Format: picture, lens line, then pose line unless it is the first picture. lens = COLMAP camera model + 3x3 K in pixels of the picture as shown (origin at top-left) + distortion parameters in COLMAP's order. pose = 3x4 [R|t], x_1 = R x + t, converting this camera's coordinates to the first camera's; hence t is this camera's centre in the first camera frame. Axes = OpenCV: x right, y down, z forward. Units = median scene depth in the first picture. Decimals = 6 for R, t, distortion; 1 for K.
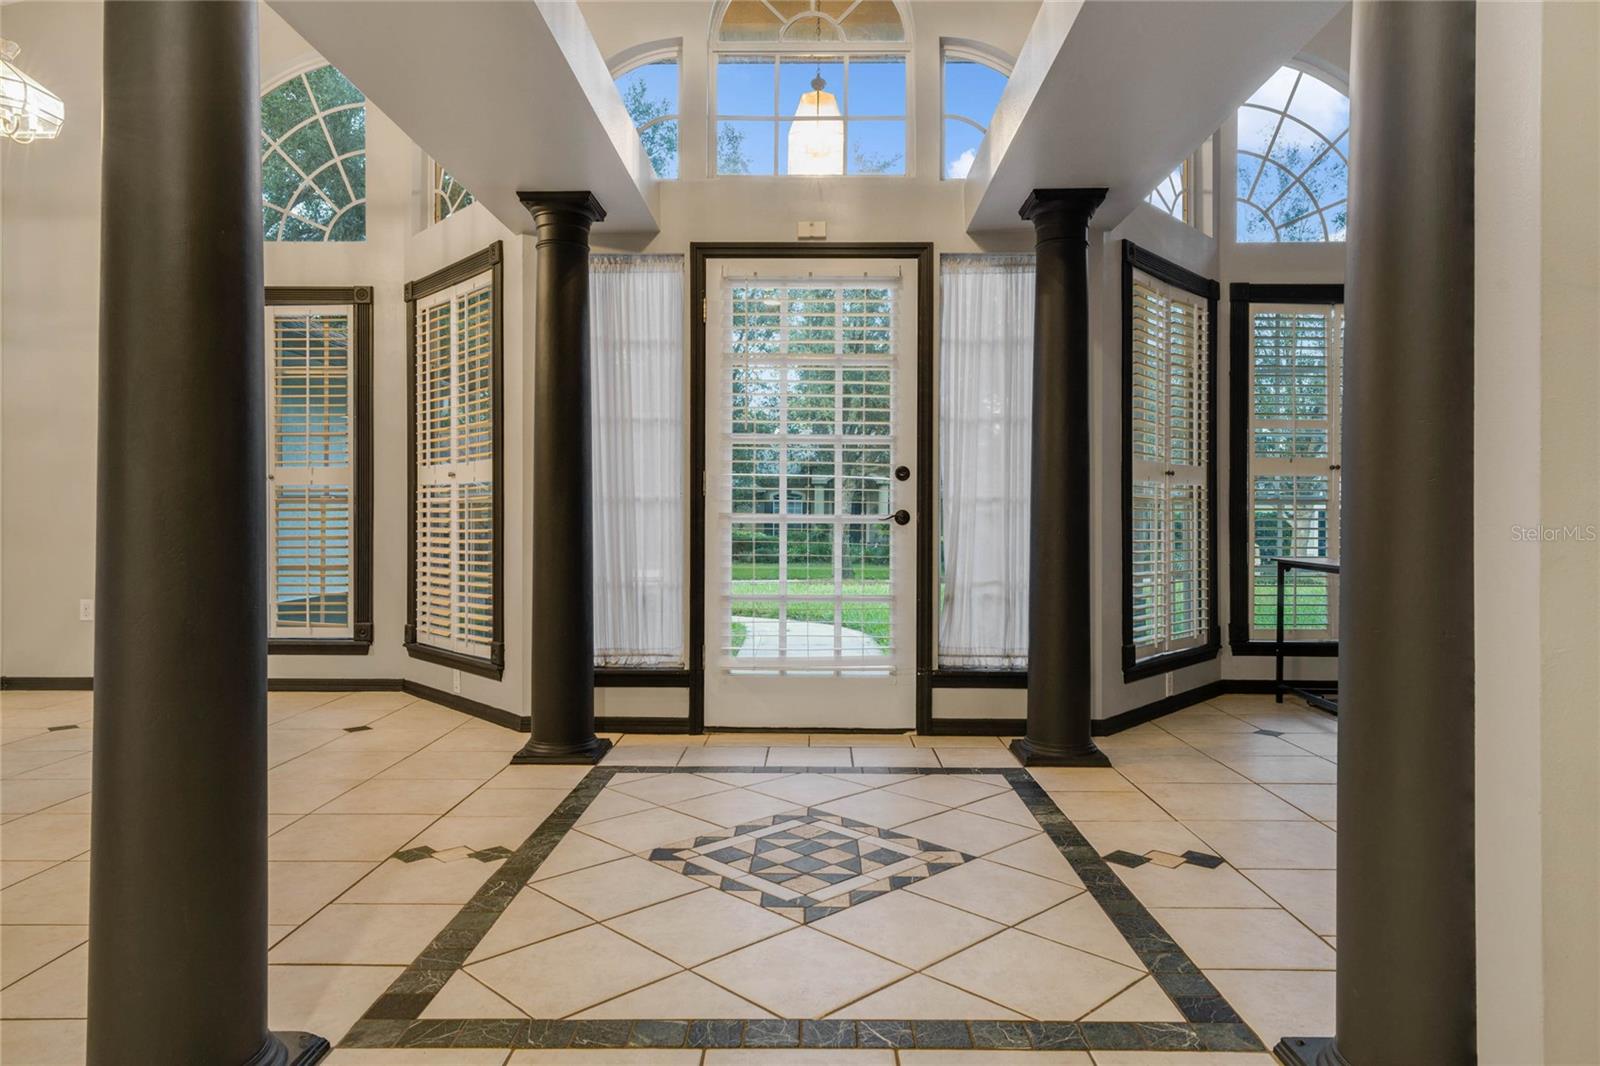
lens RADIAL K [[992.6, 0, 800.0], [0, 992.6, 533.0], [0, 0, 1]] dist [-0.001477, -0.000213]
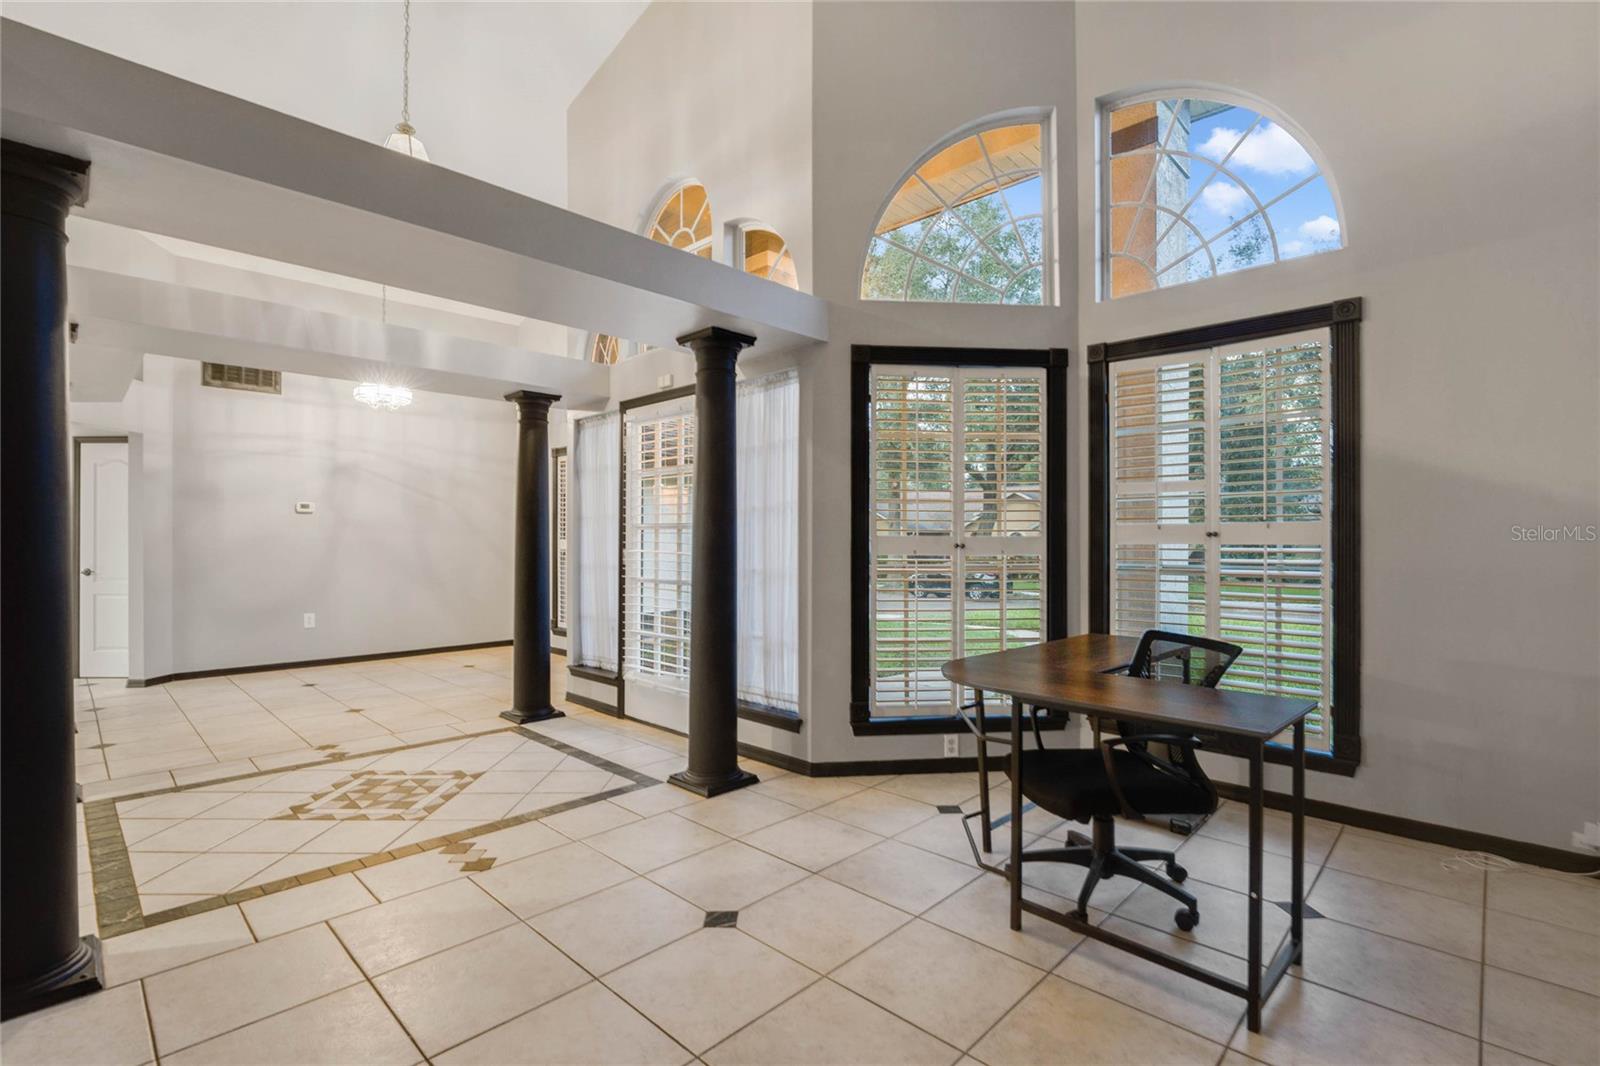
lens RADIAL K [[728.4, 0, 798.9], [0, 728.4, 537.2], [0, 0, 1]] dist [-0.011652, 0.000396]
pose [[0.730770, -0.002391, -0.682619, 1.385916], [-0.004478, 0.999956, -0.008296, -0.111819], [0.682609, 0.009119, 0.730727, 0.562571]]
